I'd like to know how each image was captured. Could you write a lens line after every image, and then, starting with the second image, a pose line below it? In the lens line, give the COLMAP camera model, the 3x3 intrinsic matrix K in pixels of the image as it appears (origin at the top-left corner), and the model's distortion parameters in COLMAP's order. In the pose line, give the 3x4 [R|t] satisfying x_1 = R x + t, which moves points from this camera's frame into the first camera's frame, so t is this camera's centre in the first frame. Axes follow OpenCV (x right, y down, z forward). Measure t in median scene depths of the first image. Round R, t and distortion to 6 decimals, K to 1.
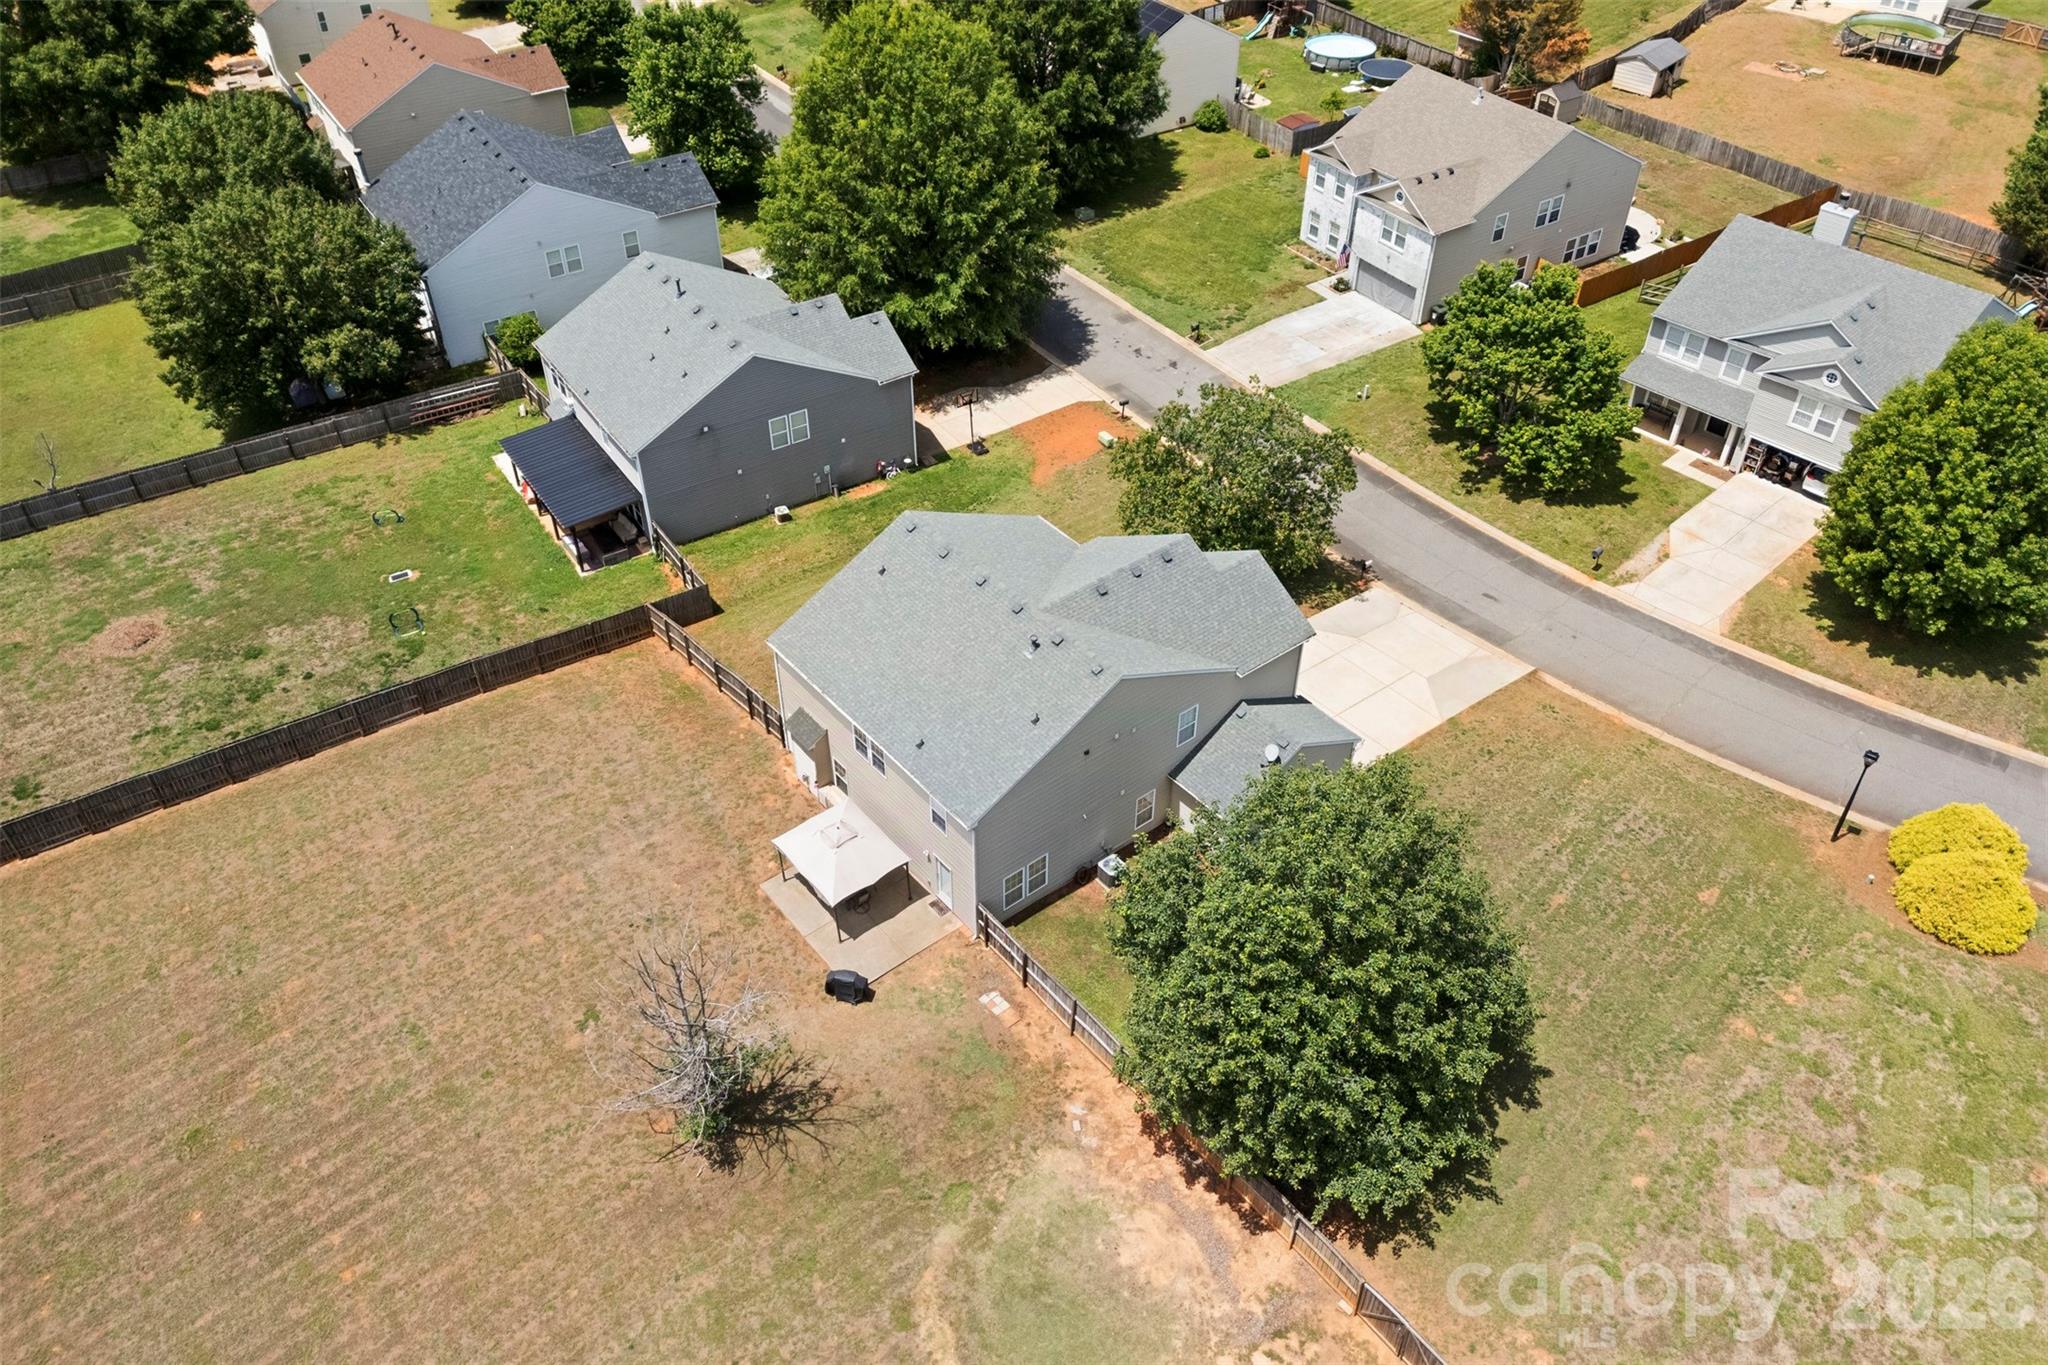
lens RADIAL K [[1523.7, 0, 1021.4], [0, 1523.7, 688.6], [0, 0, 1]] dist [0.068795, -0.068330]
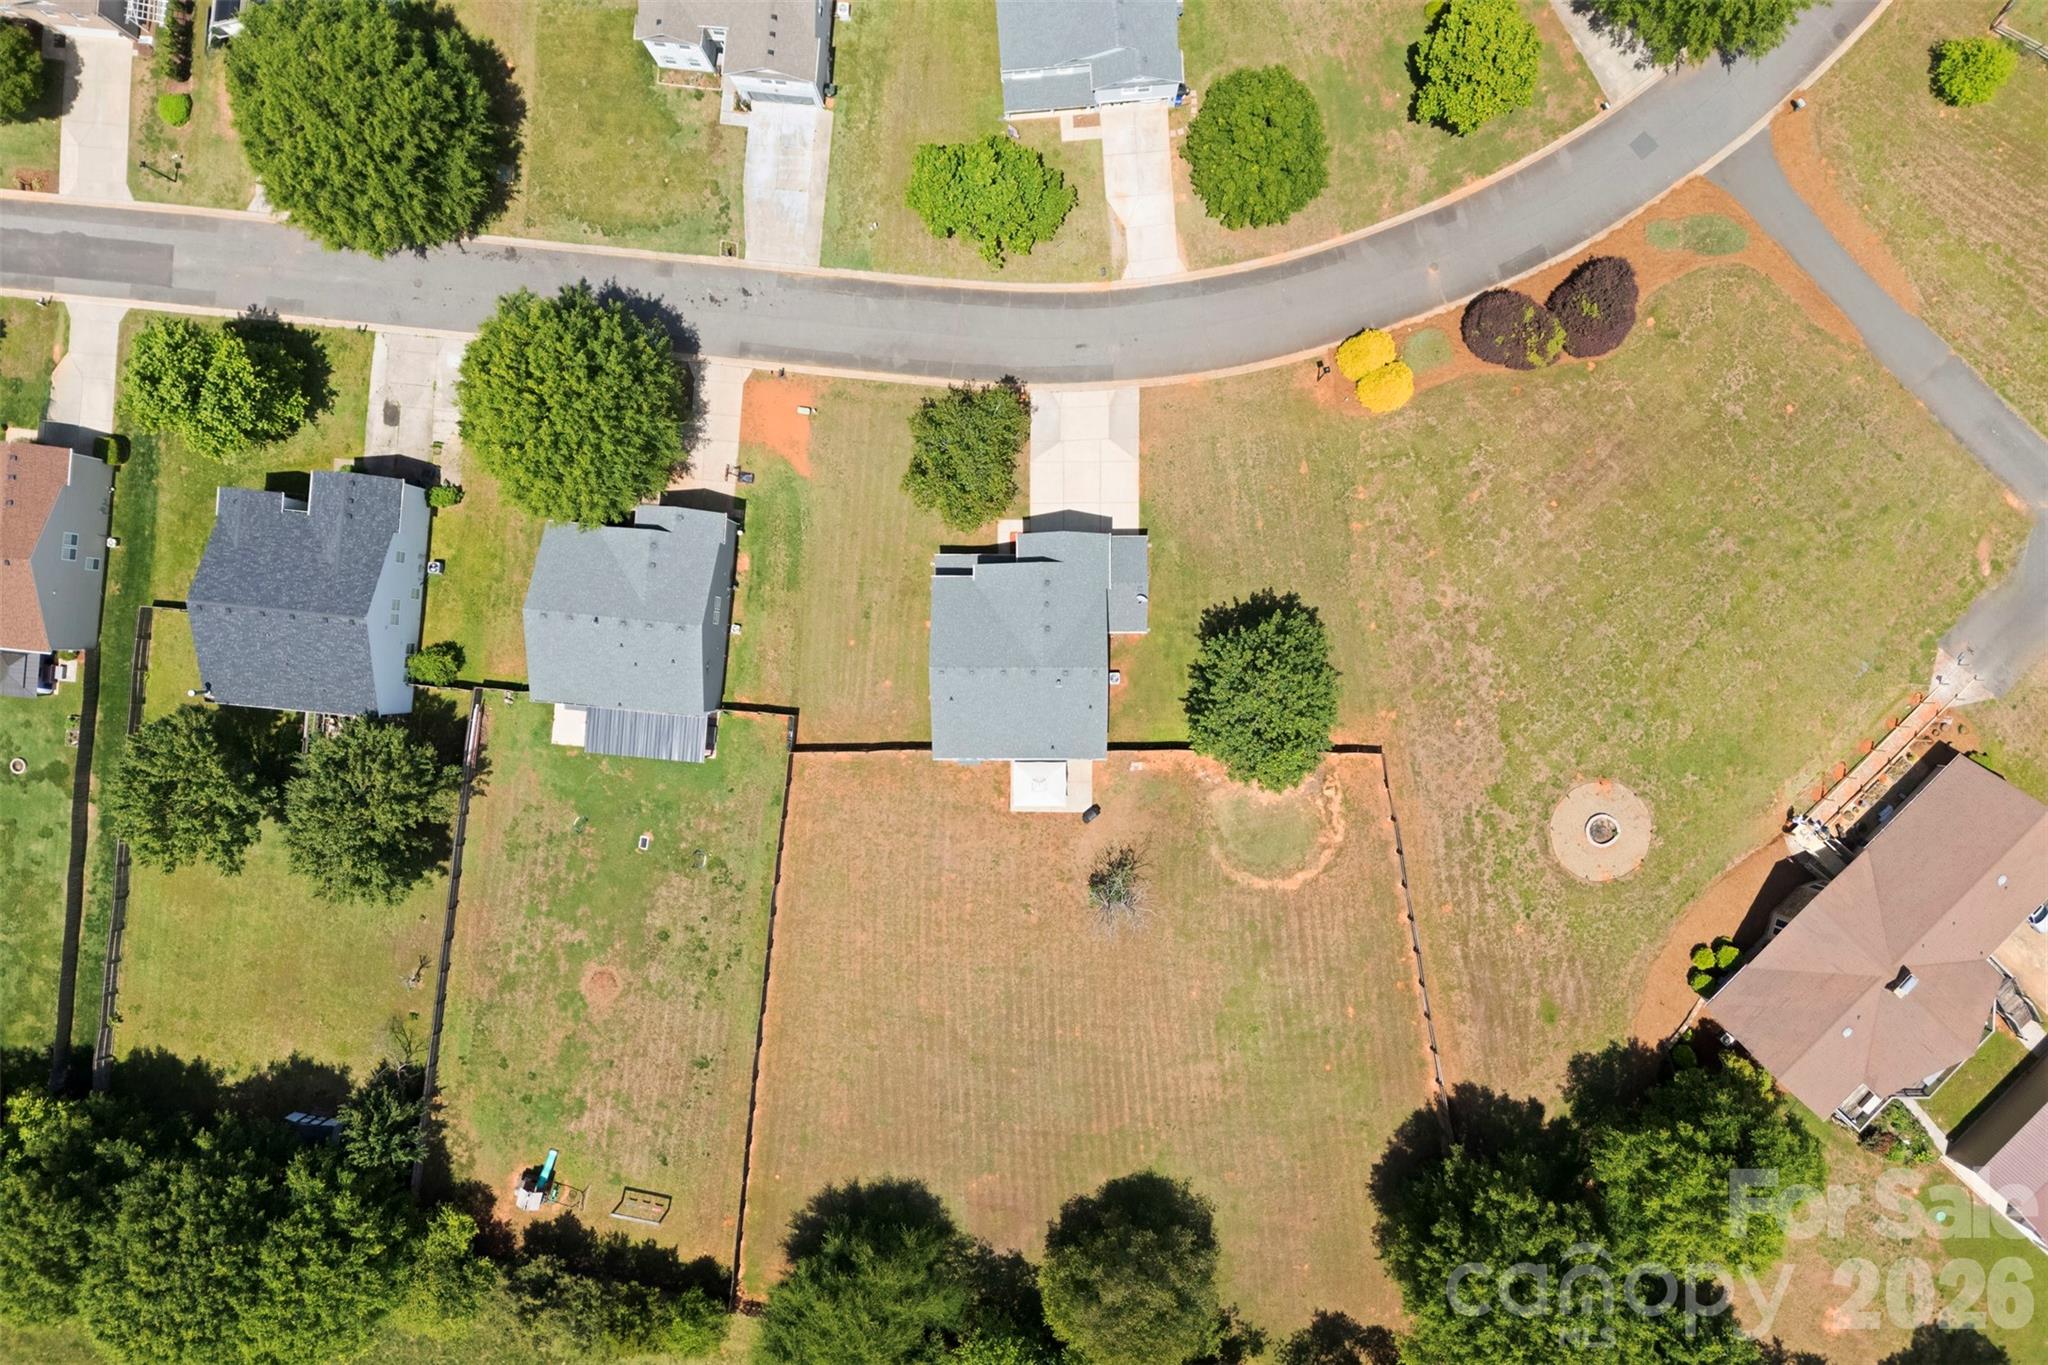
lens RADIAL K [[1523.7, 0, 1021.4], [0, 1523.7, 688.6], [0, 0, 1]] dist [0.068795, -0.068330]
pose [[0.624364, -0.780807, -0.022562, 0.014558], [0.524688, 0.397814, 0.752626, -1.397515], [-0.578681, -0.481751, 0.658061, -0.275051]]
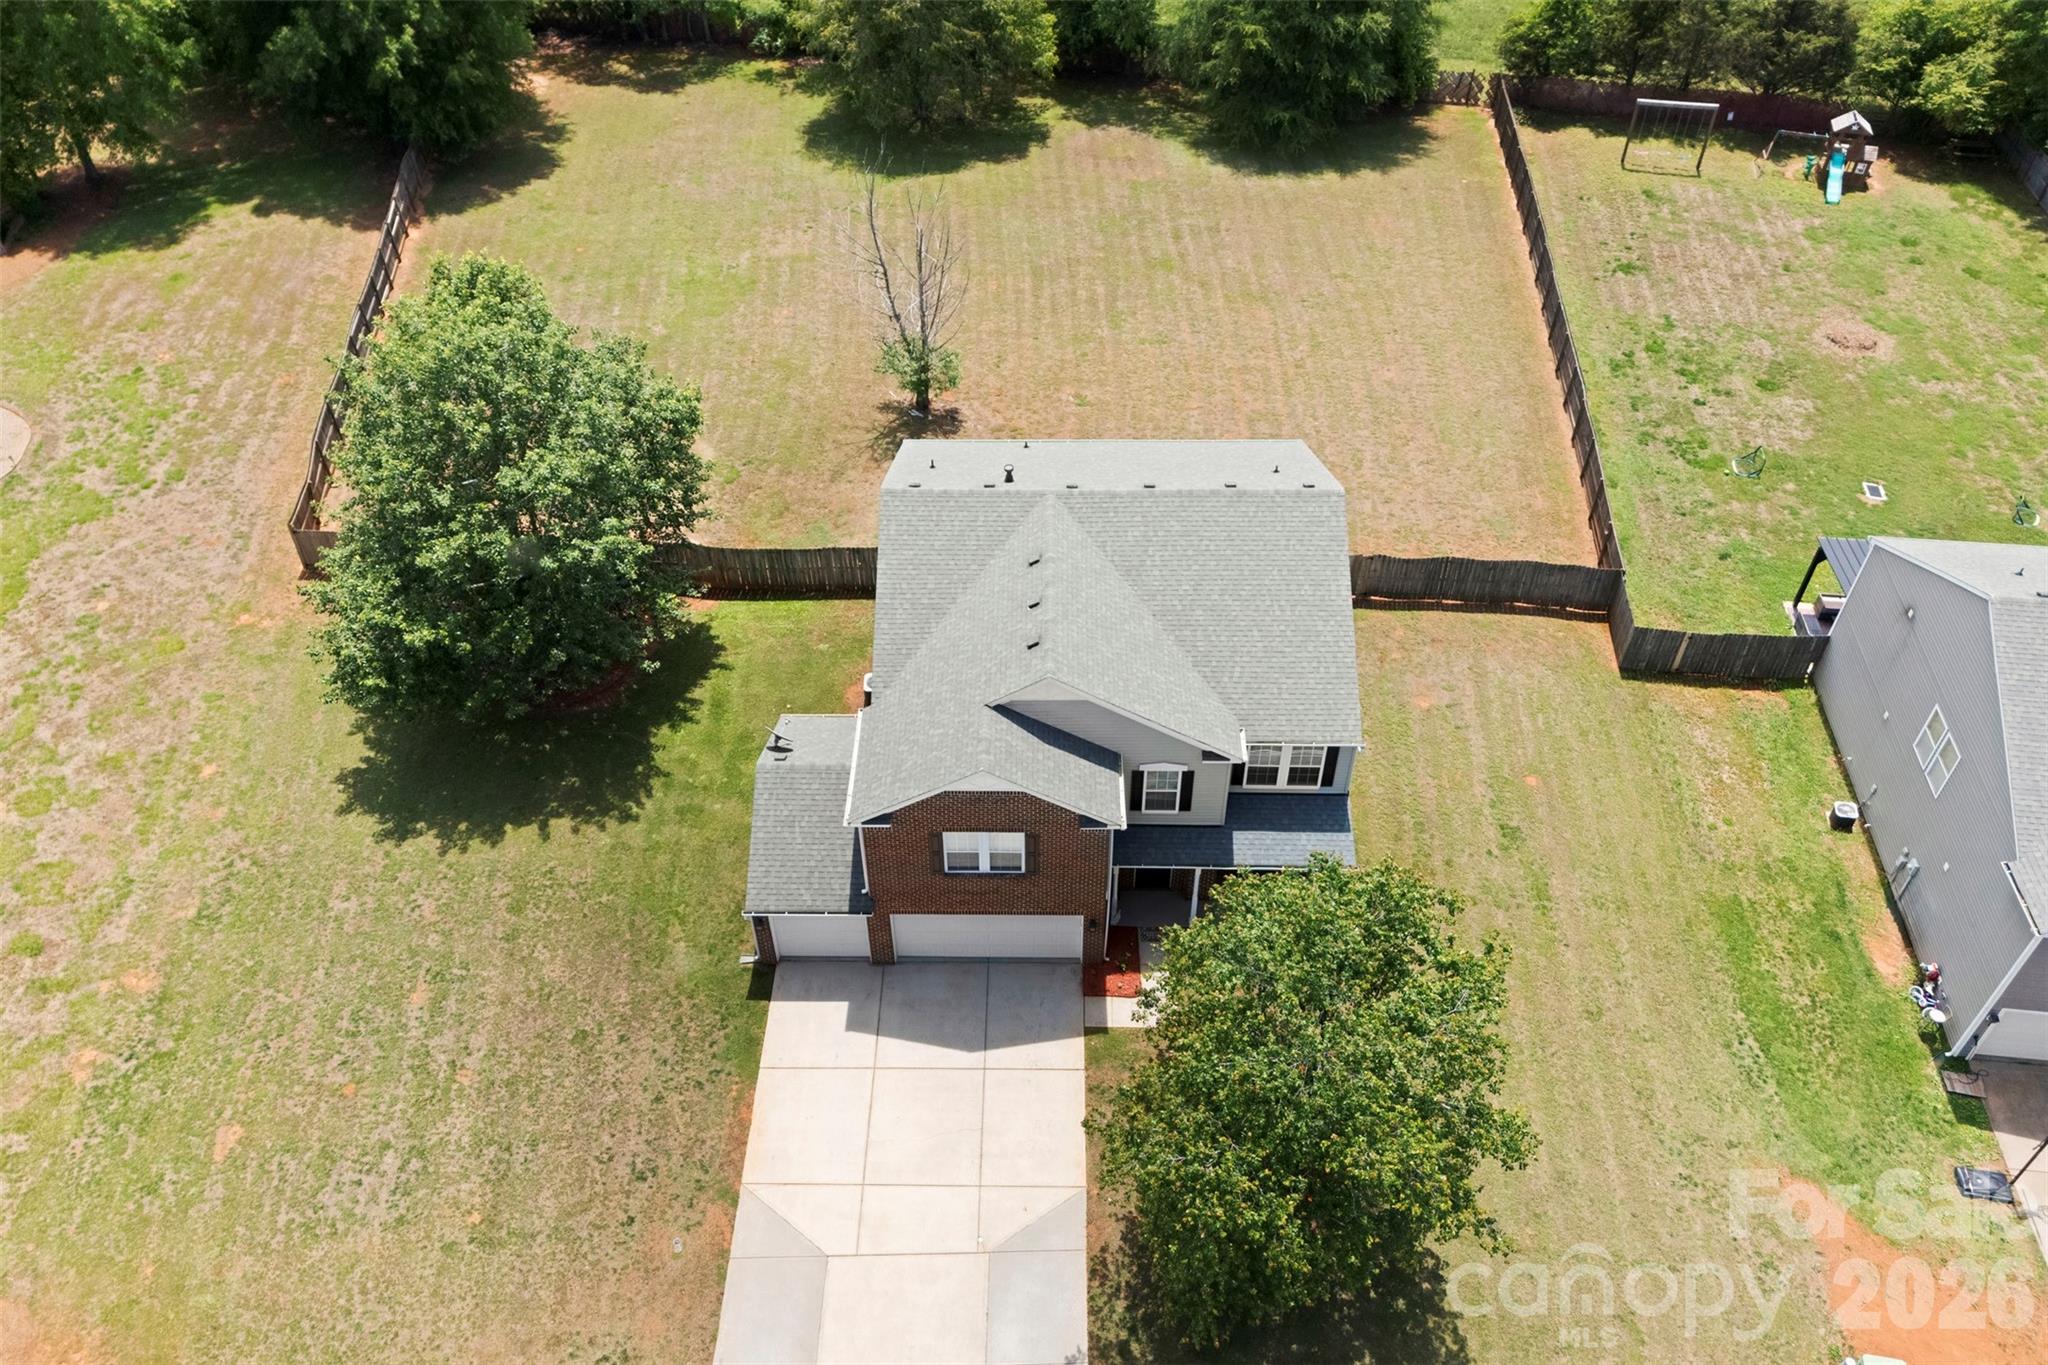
lens RADIAL K [[1523.7, 0, 1021.4], [0, 1523.7, 688.6], [0, 0, 1]] dist [0.068795, -0.068330]
pose [[-0.638944, 0.539605, -0.548249, 0.448235], [-0.494479, 0.257849, 0.830063, -0.595044], [0.589272, 0.801461, 0.102072, 0.895846]]
